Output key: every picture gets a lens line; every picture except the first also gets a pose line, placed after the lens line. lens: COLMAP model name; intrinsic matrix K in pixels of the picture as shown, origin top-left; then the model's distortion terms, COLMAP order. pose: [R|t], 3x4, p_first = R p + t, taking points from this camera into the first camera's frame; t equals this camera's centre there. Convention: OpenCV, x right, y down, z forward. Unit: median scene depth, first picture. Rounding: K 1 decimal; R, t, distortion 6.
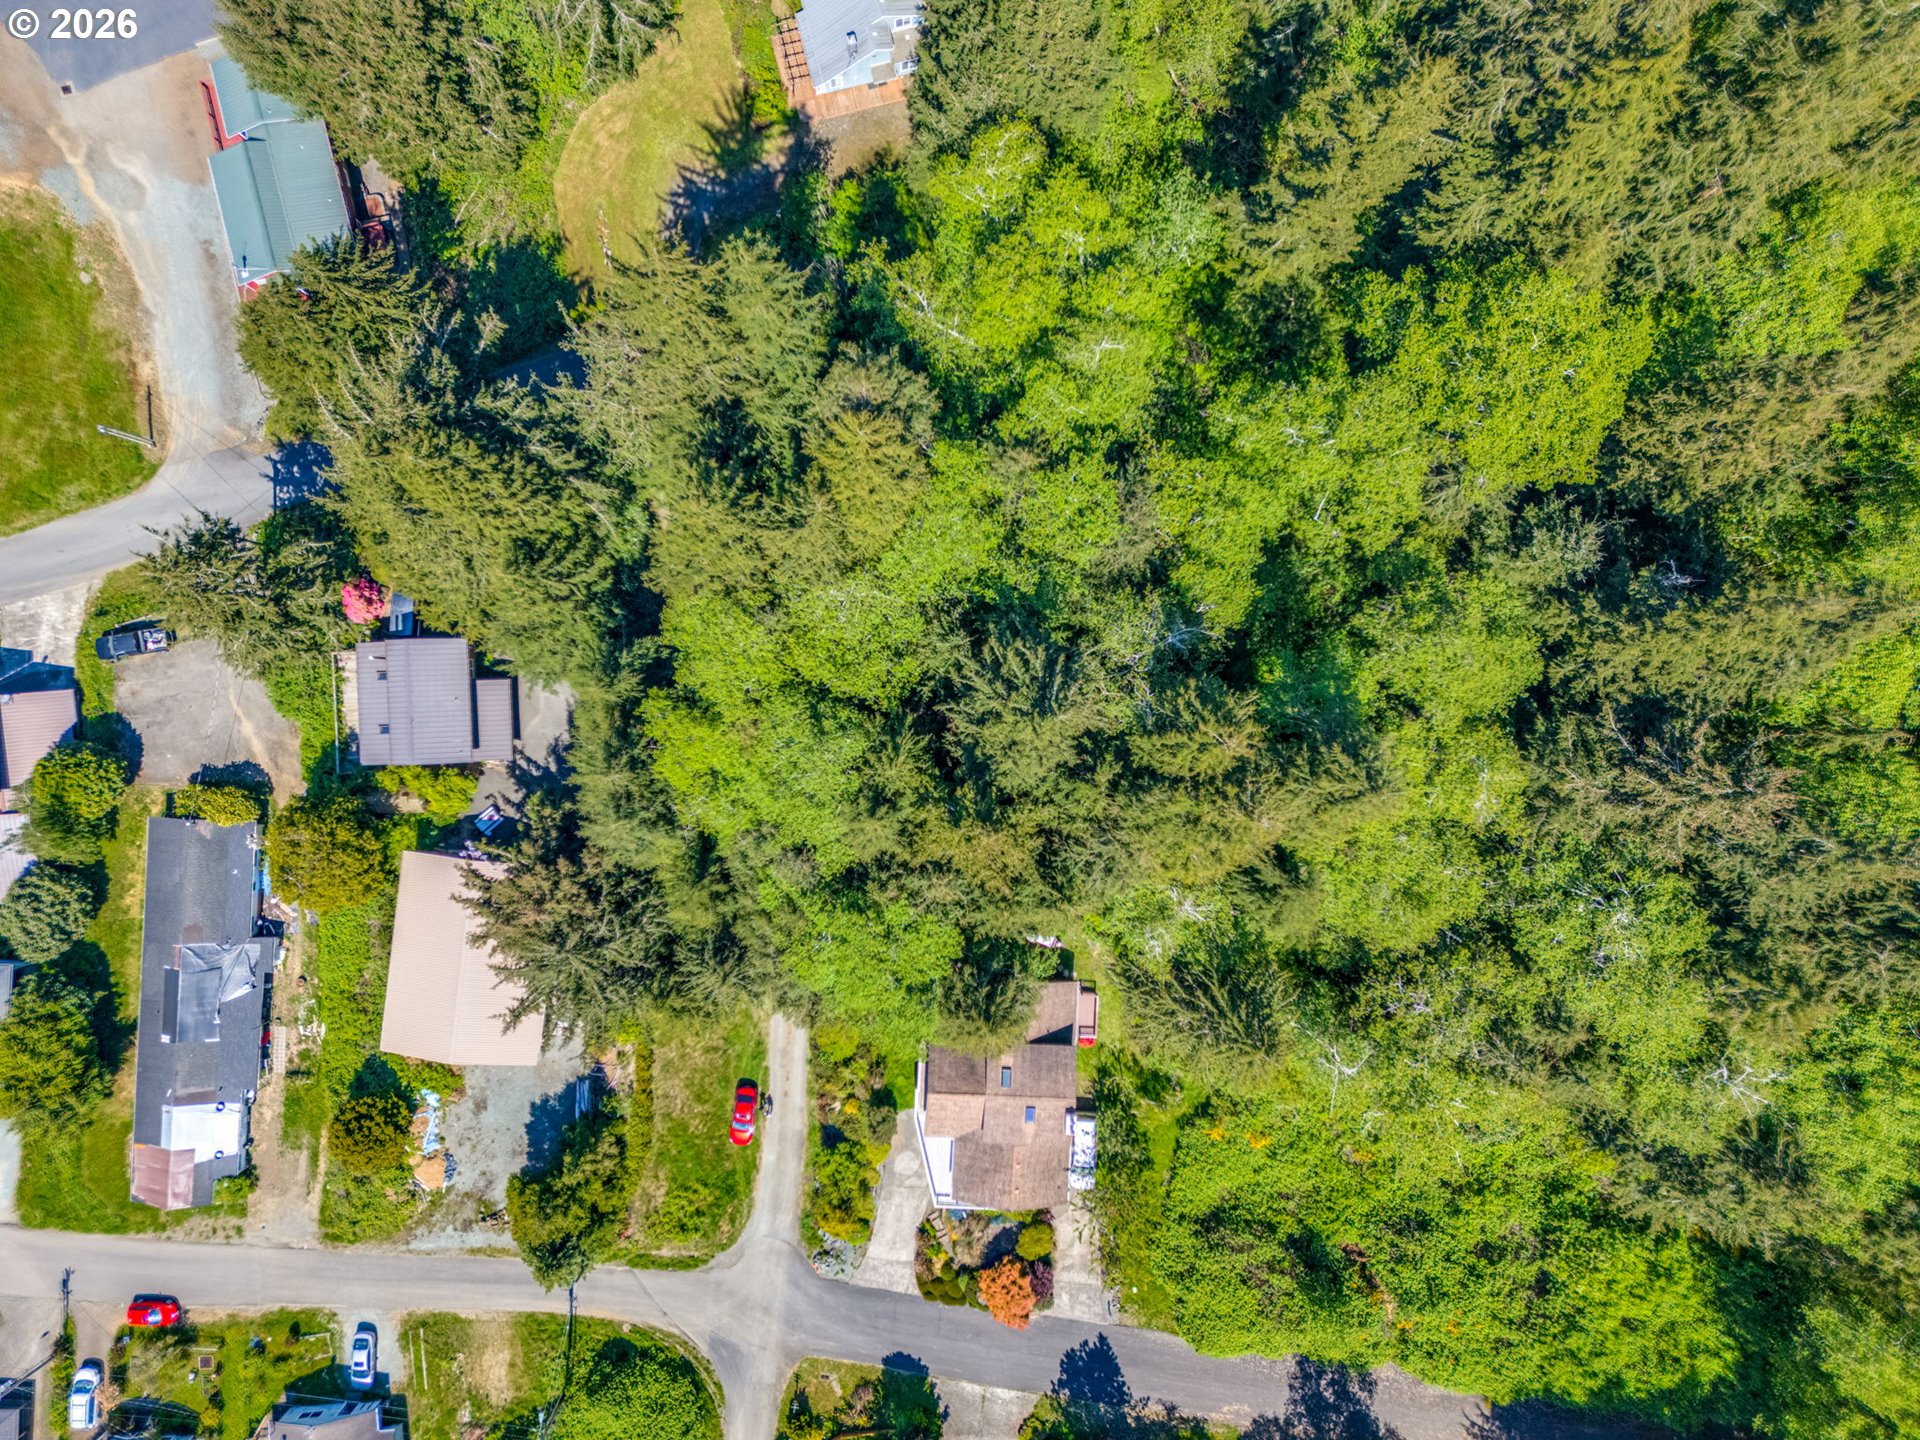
lens RADIAL K [[1408.3, 0, 954.5], [0, 1408.3, 717.1], [0, 0, 1]] dist [0.081126, -0.073846]
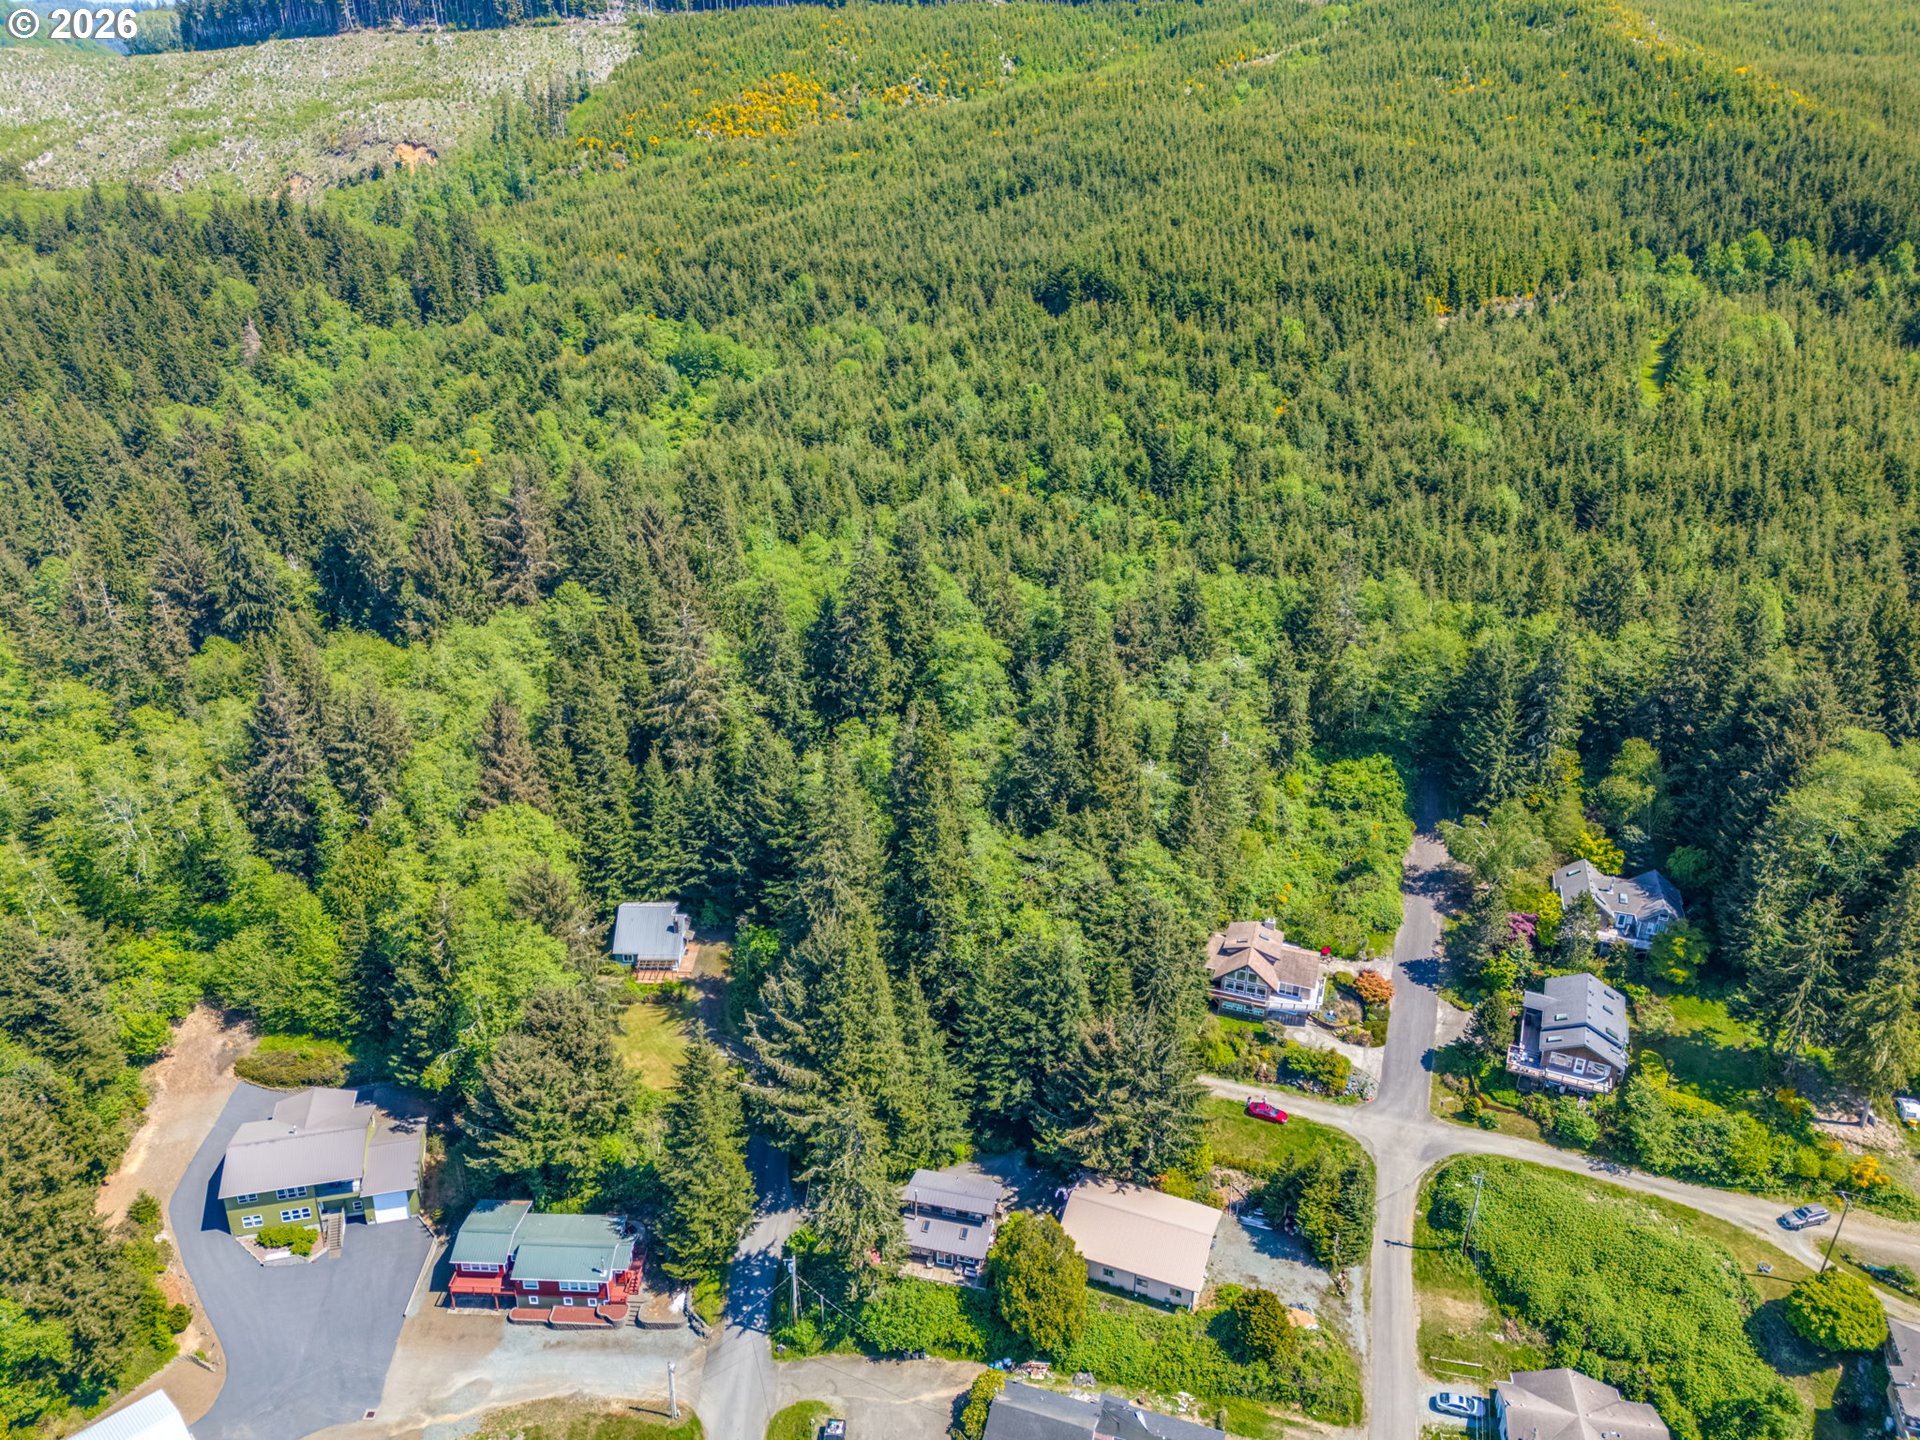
lens RADIAL K [[1408.3, 0, 954.5], [0, 1408.3, 717.1], [0, 0, 1]] dist [0.081126, -0.073846]
pose [[0.258428, -0.422776, 0.868605, -1.379949], [0.966019, 0.117540, -0.230200, 0.256934], [-0.004773, 0.898579, 0.438785, -0.049201]]
